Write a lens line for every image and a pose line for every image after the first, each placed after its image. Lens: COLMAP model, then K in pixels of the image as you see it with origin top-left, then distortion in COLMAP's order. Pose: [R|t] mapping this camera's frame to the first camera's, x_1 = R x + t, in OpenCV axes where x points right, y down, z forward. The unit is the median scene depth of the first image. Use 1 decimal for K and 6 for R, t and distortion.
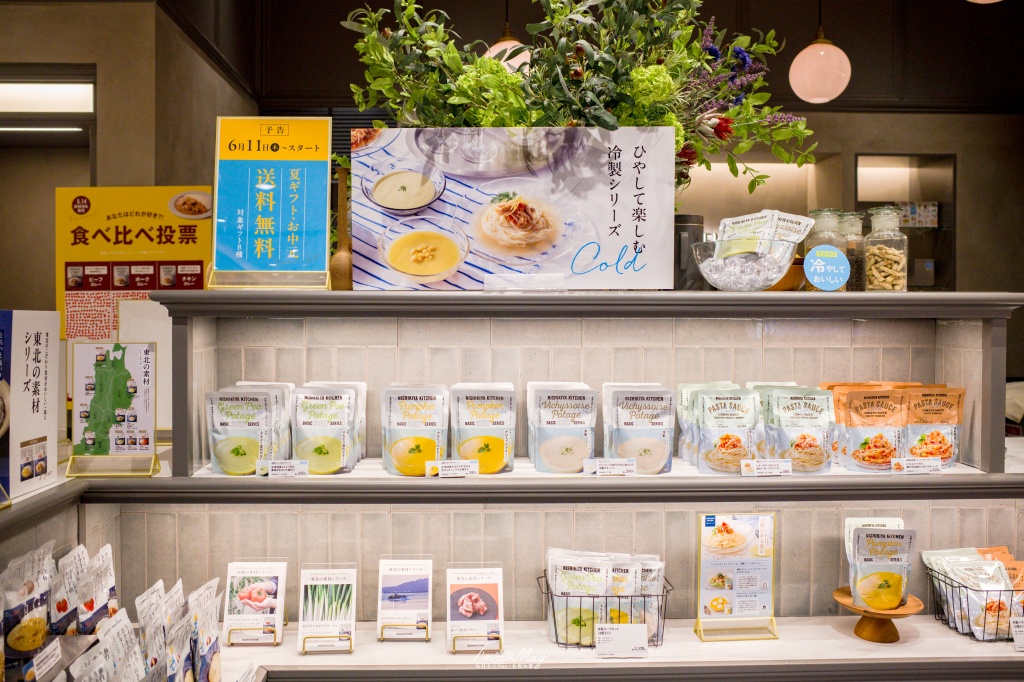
lens RADIAL K [[821.7, 0, 512.0], [0, 821.7, 341.0], [0, 0, 1]] dist [-0.052002, 0.070858]
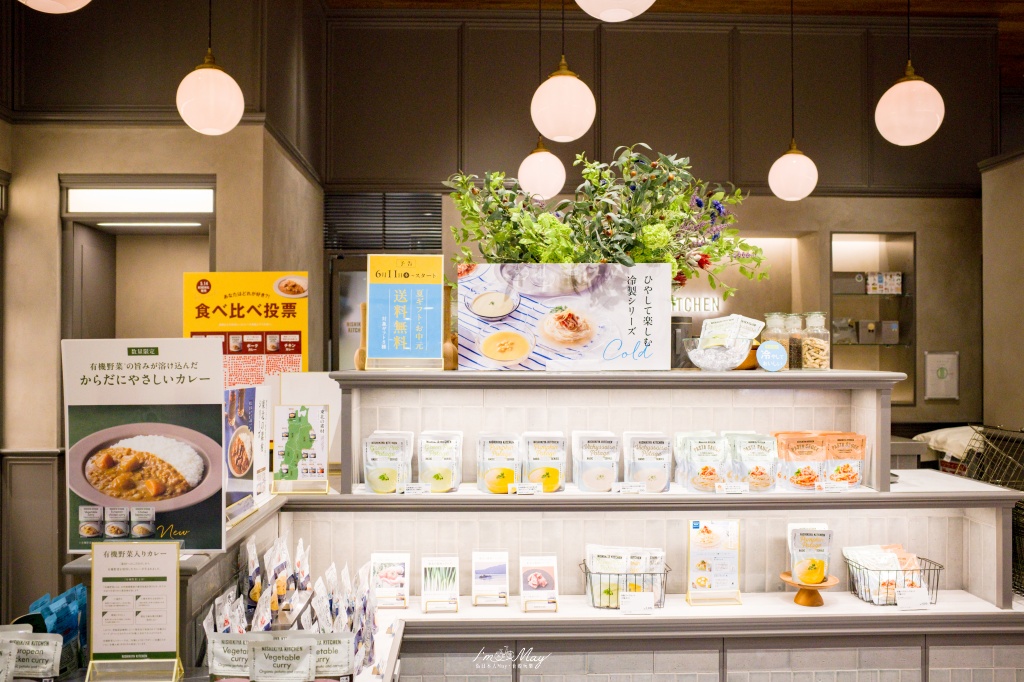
lens RADIAL K [[843.3, 0, 524.0], [0, 843.3, 358.9], [0, 0, 1]] dist [-0.040371, 0.002937]
pose [[0.999952, 0.001562, 0.009653, -0.086502], [-0.001326, 0.999700, -0.024462, -0.044200], [-0.009689, 0.024448, 0.999654, -0.538572]]
